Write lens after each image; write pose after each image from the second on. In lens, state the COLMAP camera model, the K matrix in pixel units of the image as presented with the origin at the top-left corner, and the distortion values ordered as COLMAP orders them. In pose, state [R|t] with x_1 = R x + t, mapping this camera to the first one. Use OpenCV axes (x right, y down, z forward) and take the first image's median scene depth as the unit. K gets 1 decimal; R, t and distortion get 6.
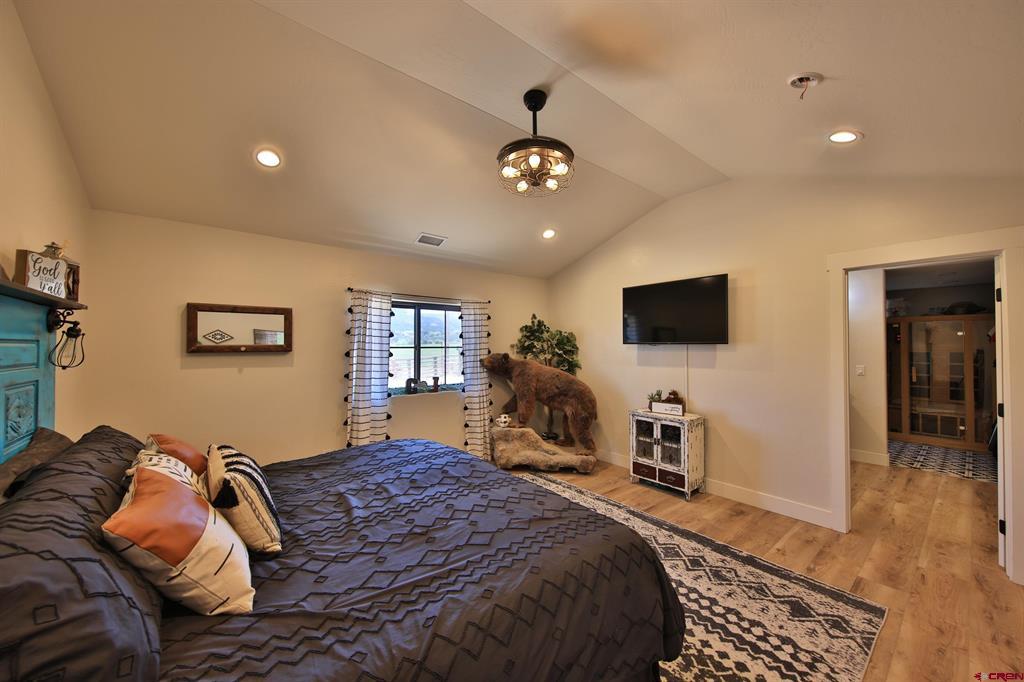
lens RADIAL K [[376.6, 0, 514.4], [0, 376.6, 342.5], [0, 0, 1]] dist [0.002360, -0.000138]
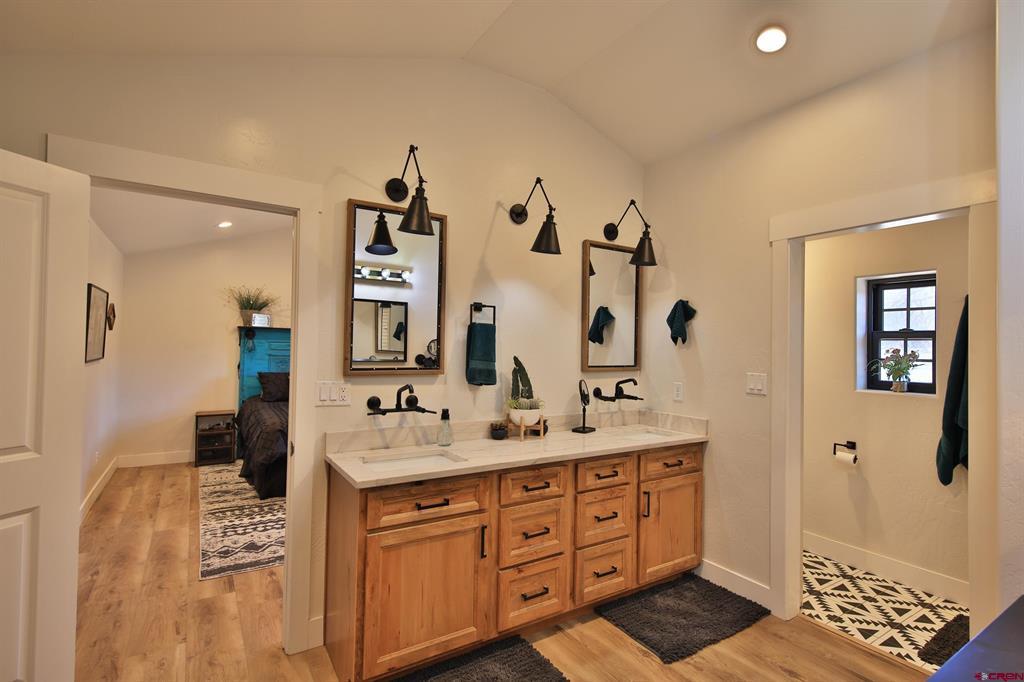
lens RADIAL K [[498.8, 0, 521.0], [0, 498.8, 342.0], [0, 0, 1]] dist [0.002396, 0.000001]
pose [[-0.104997, -0.027080, -0.994104, 1.362729], [-0.019304, 0.999496, -0.025188, 0.027495], [0.994285, 0.016546, -0.105466, 1.199956]]
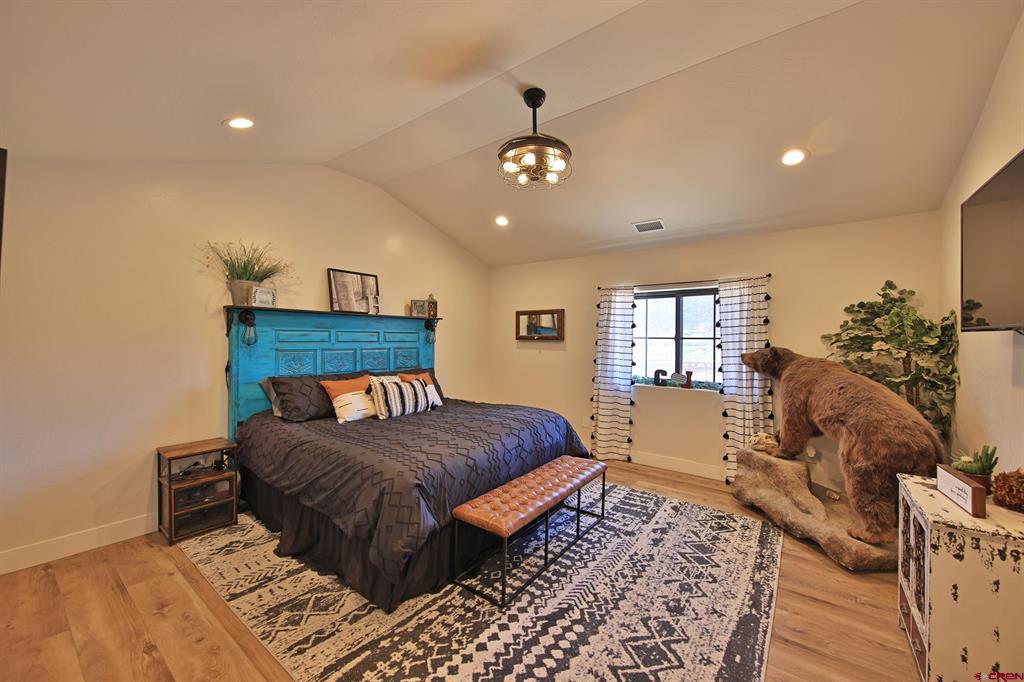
lens RADIAL K [[405.0, 0, 515.1], [0, 405.0, 339.4], [0, 0, 1]] dist [0.004180, 0.000042]
pose [[0.225011, 0.001642, -0.974355, 0.758163], [-0.002851, 0.999995, 0.001027, 0.019345], [0.974352, 0.002547, 0.225015, 0.458557]]
